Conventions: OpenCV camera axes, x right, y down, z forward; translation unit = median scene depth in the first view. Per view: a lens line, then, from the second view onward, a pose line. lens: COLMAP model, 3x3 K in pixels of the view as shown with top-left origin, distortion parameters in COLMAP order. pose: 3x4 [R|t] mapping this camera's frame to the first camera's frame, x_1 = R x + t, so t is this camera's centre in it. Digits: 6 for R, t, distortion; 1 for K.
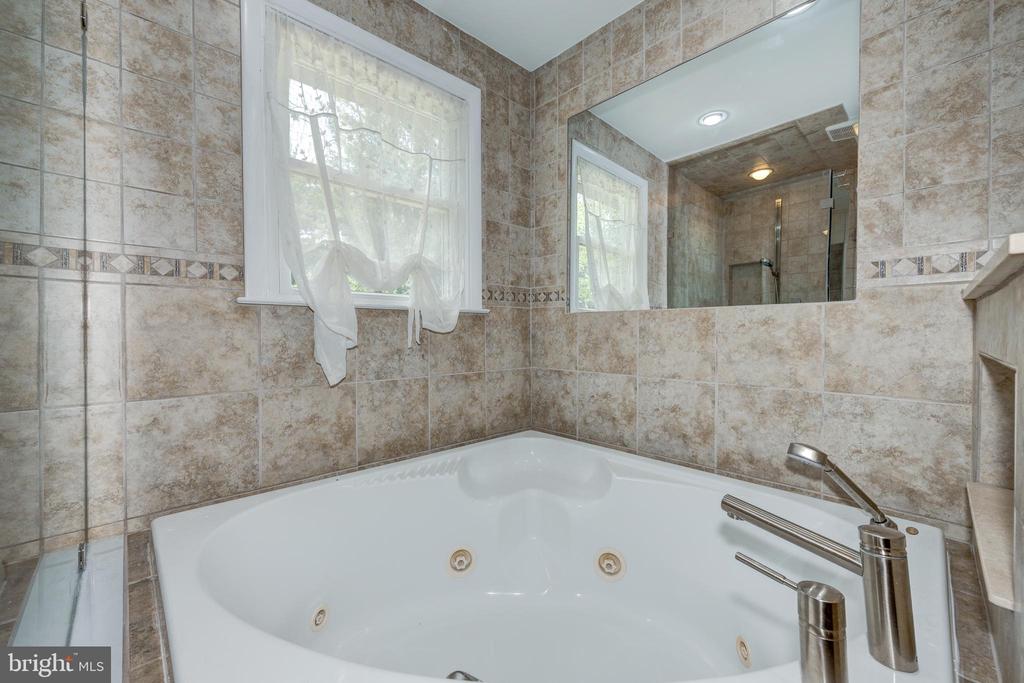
lens RADIAL K [[419.7, 0, 510.8], [0, 419.7, 337.8], [0, 0, 1]] dist [0.001288, -0.000047]
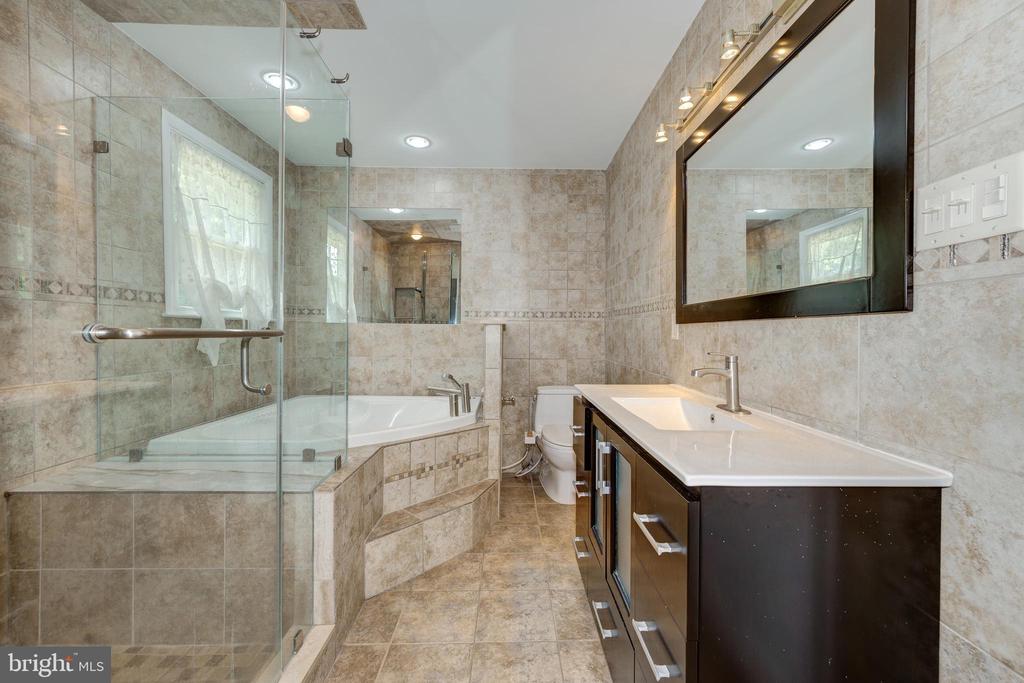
lens RADIAL K [[424.0, 0, 525.5], [0, 424.0, 337.2], [0, 0, 1]] dist [-0.000093, -0.000006]
pose [[0.671422, -0.001243, 0.741074, -0.734808], [0.000697, 0.999999, 0.001047, -0.003051], [-0.741075, -0.000186, 0.671422, -0.907044]]
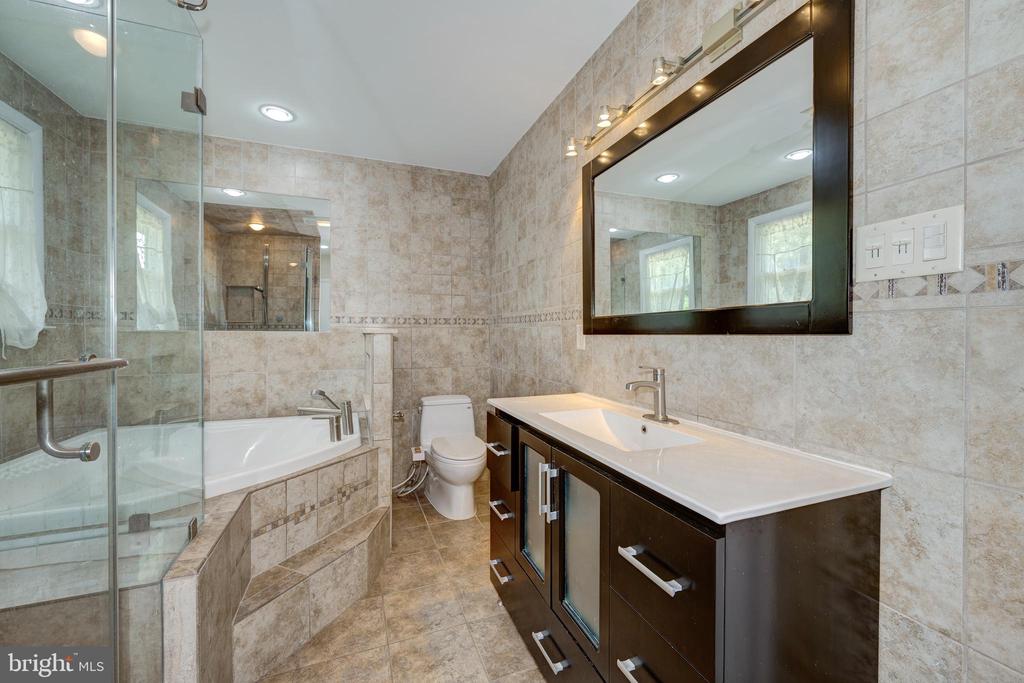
lens RADIAL K [[410.1, 0, 525.1], [0, 410.1, 339.8], [0, 0, 1]] dist [-0.000902, -0.000177]
pose [[0.368695, -0.008948, 0.929507, -0.735801], [0.008639, 0.999943, 0.006199, -0.034464], [-0.929510, 0.005744, 0.368751, -0.691342]]
